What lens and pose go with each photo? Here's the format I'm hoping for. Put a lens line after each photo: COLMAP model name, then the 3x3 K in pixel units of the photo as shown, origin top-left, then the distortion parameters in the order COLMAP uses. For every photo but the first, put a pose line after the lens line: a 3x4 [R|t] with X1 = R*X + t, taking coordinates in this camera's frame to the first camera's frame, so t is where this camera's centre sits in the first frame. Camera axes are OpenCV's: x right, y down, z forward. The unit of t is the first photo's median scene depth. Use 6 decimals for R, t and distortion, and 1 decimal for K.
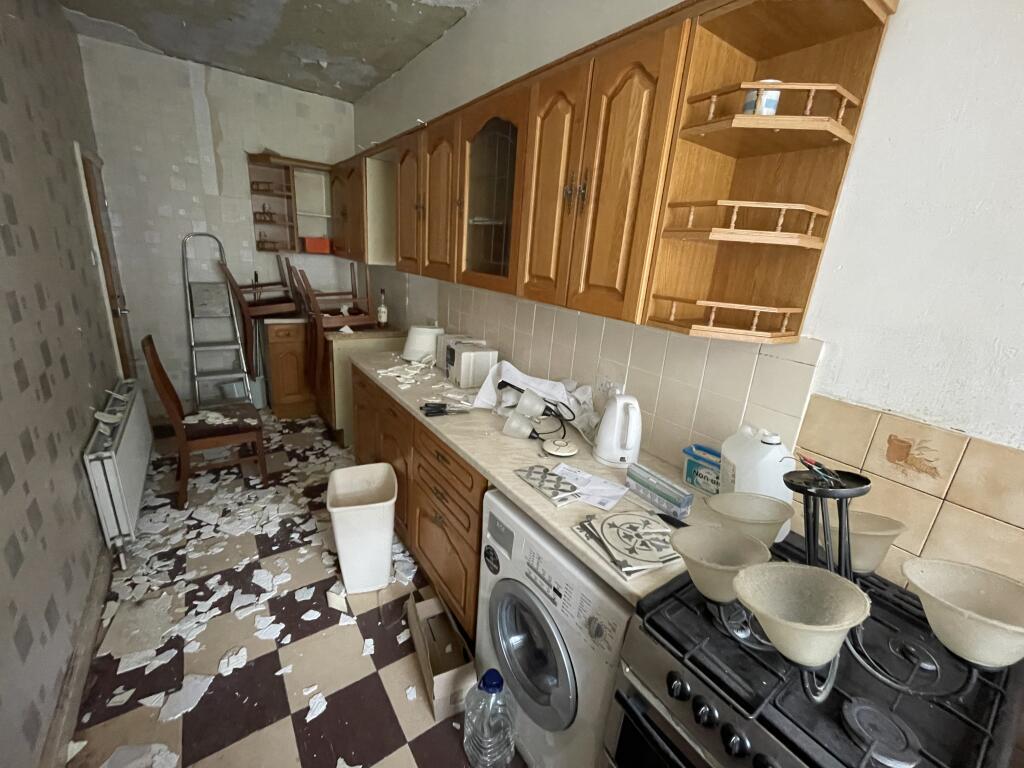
lens RADIAL K [[415.1, 0, 513.4], [0, 415.1, 377.7], [0, 0, 1]] dist [-0.000448, -0.000756]
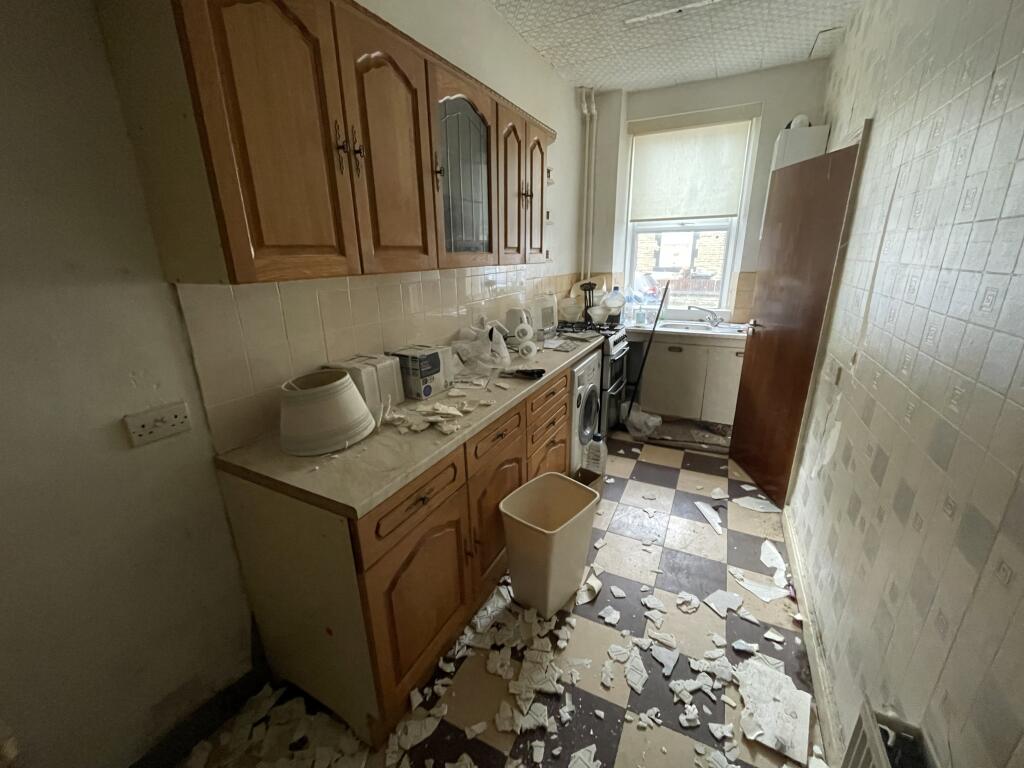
lens RADIAL K [[415.1, 0, 513.1], [0, 415.1, 386.3], [0, 0, 1]] dist [-0.000448, -0.000756]
pose [[-0.460432, -0.329108, 0.824433, -1.022671], [0.242467, 0.846792, 0.473447, -0.403914], [-0.853939, 0.417889, -0.310093, 1.292714]]
